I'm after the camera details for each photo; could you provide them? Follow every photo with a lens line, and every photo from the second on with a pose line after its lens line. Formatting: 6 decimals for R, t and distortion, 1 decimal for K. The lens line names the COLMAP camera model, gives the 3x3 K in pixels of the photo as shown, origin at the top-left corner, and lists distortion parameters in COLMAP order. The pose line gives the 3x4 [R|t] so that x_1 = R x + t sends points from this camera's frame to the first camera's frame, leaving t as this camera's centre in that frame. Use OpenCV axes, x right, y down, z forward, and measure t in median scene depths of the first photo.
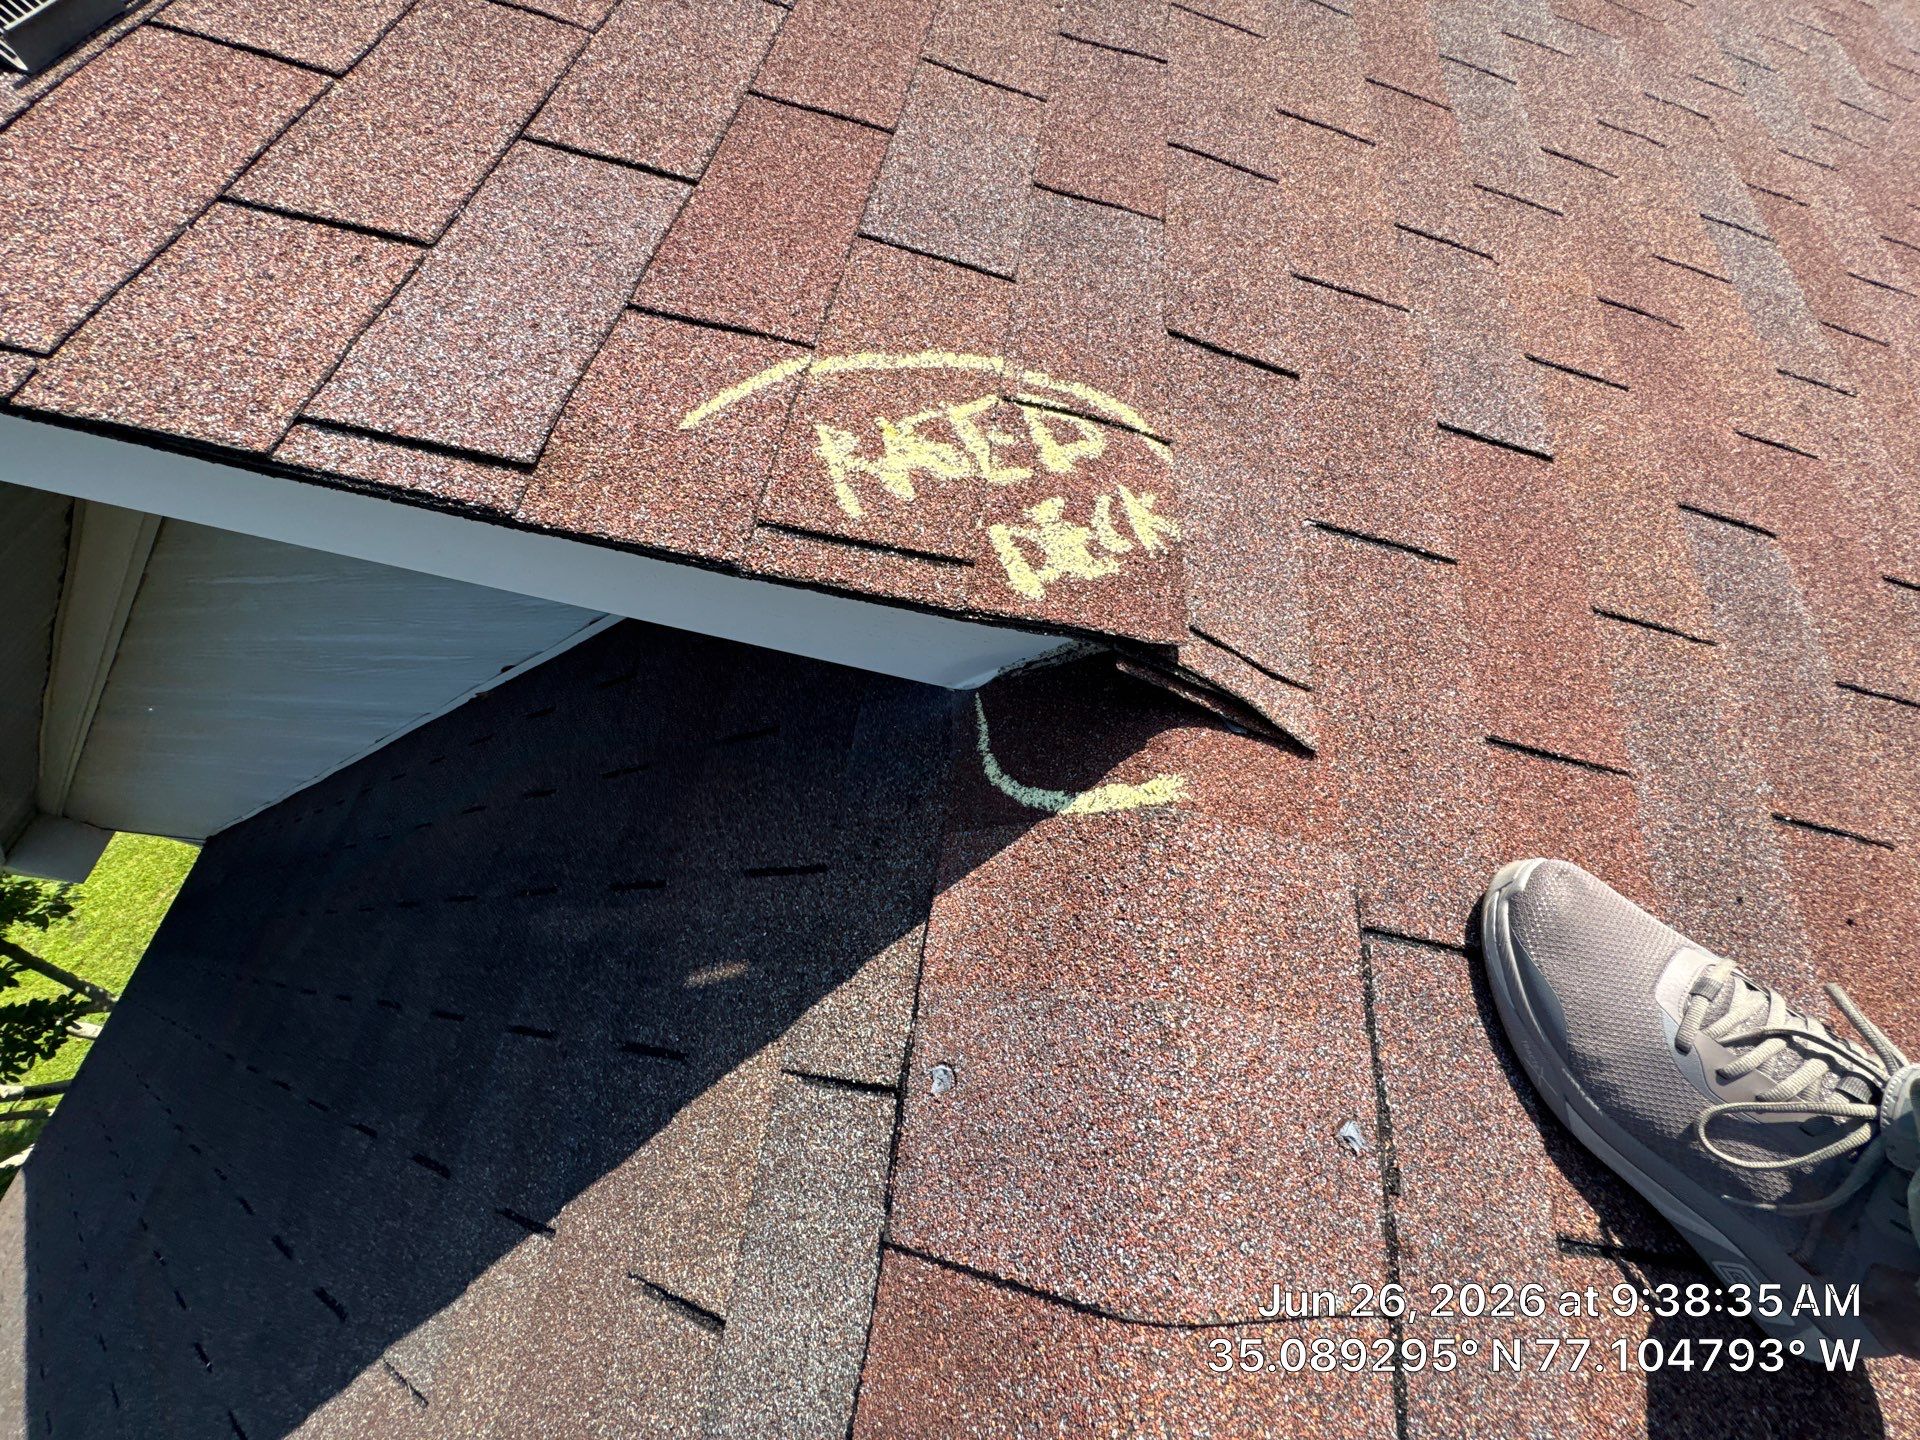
lens RADIAL K [[783.4, 0, 960.0], [0, 783.4, 720.0], [0, 0, 1]] dist [-0.005427, 0.000613]
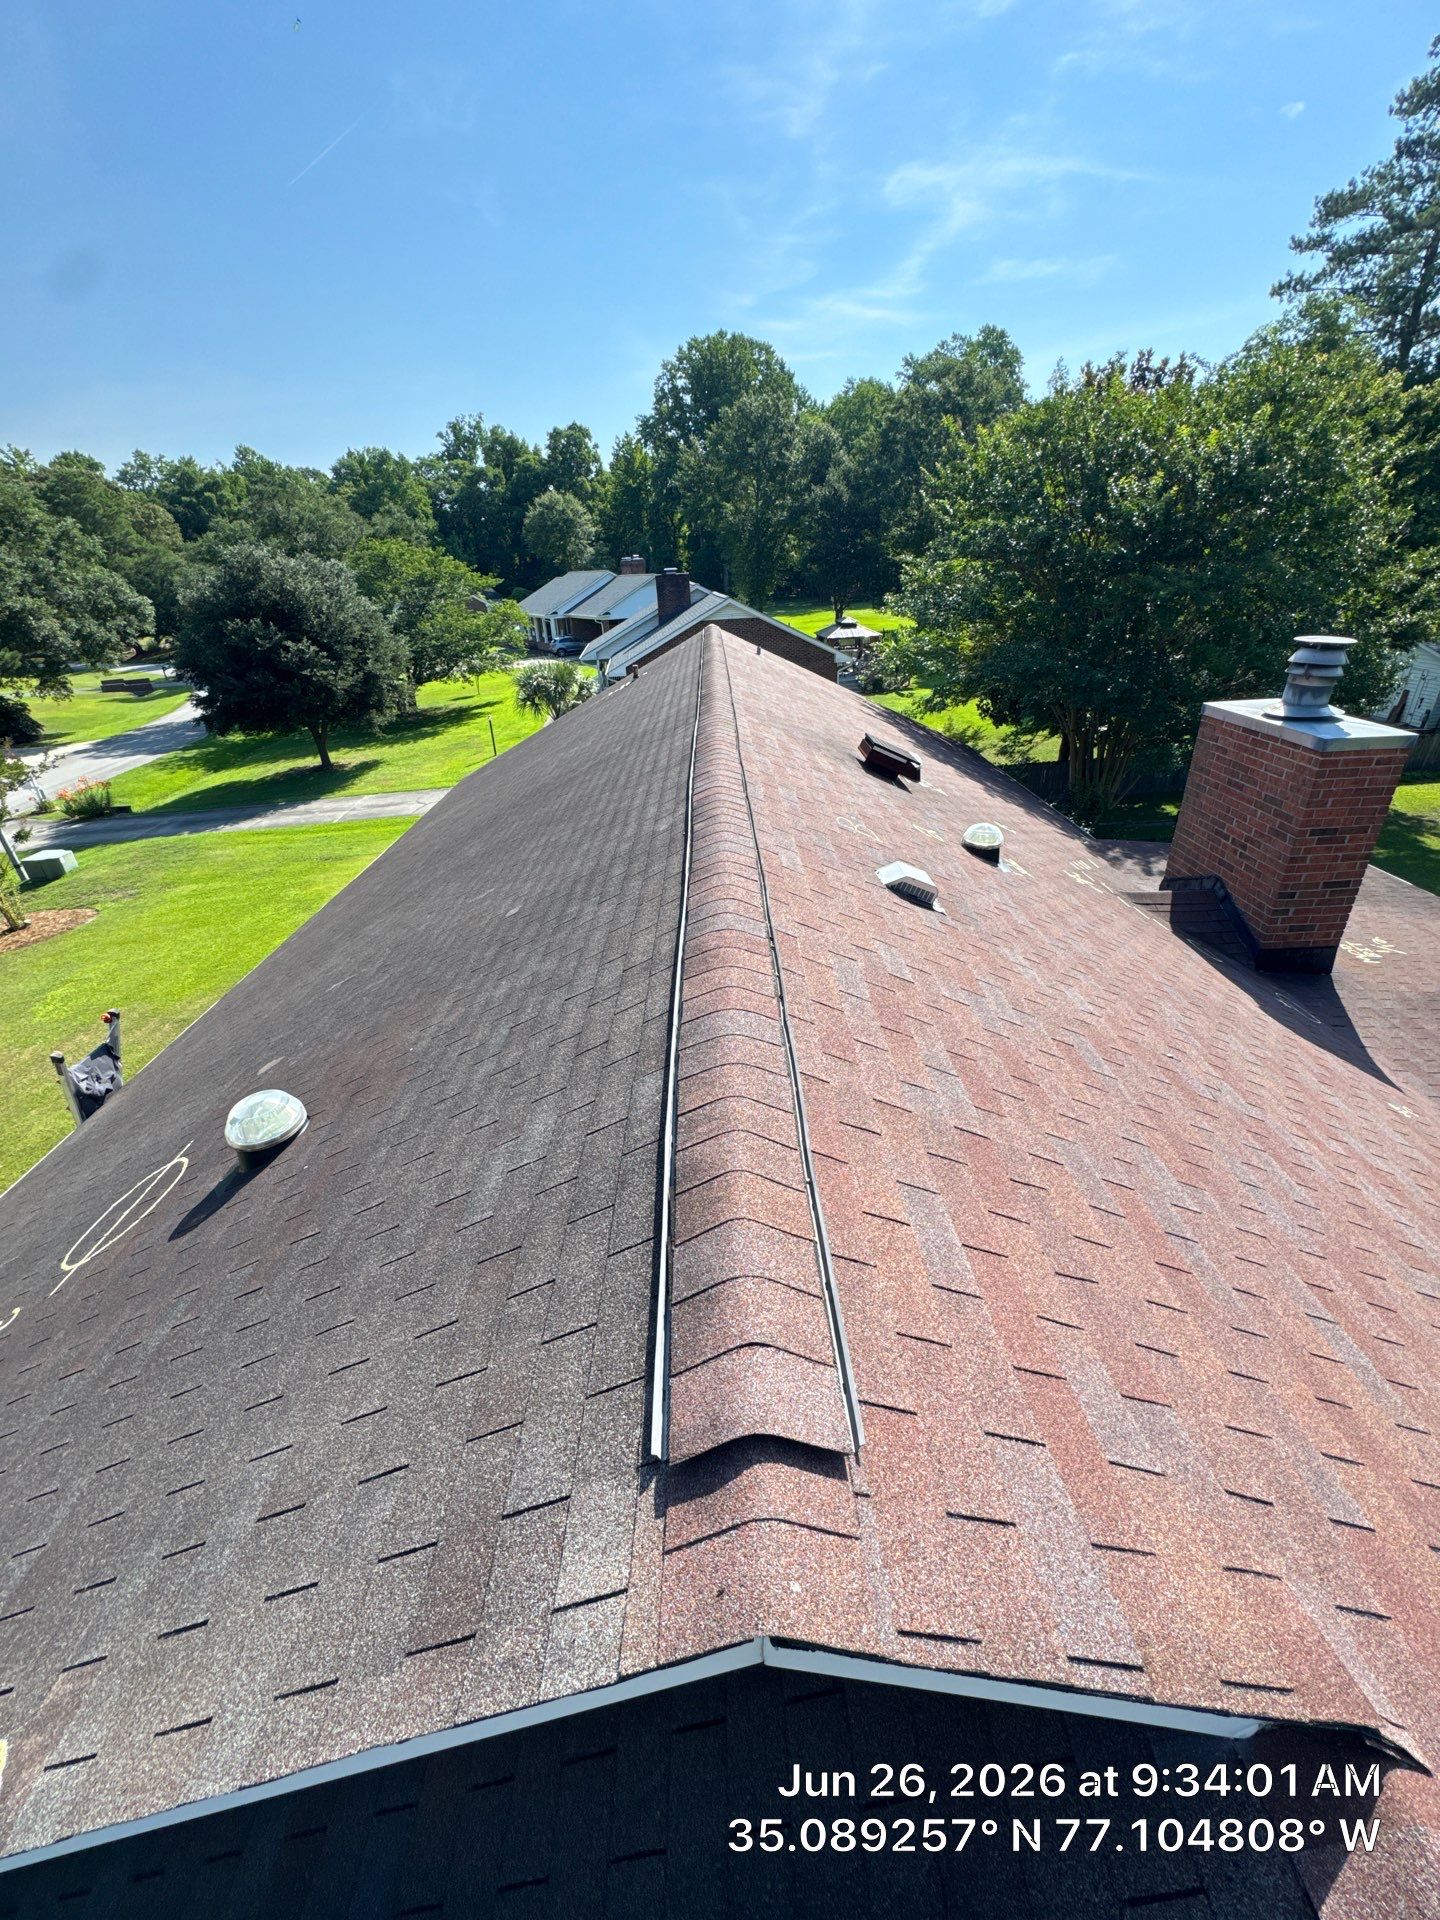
lens RADIAL K [[783.4, 0, 701.2], [0, 783.4, 931.3], [0, 0, 1]] dist [-0.005427, 0.000613]
pose [[0.971726, 0.084440, 0.220495, -2.281821], [0.062959, 0.807387, -0.586654, -0.733596], [-0.227561, 0.583949, 0.779243, -1.662081]]
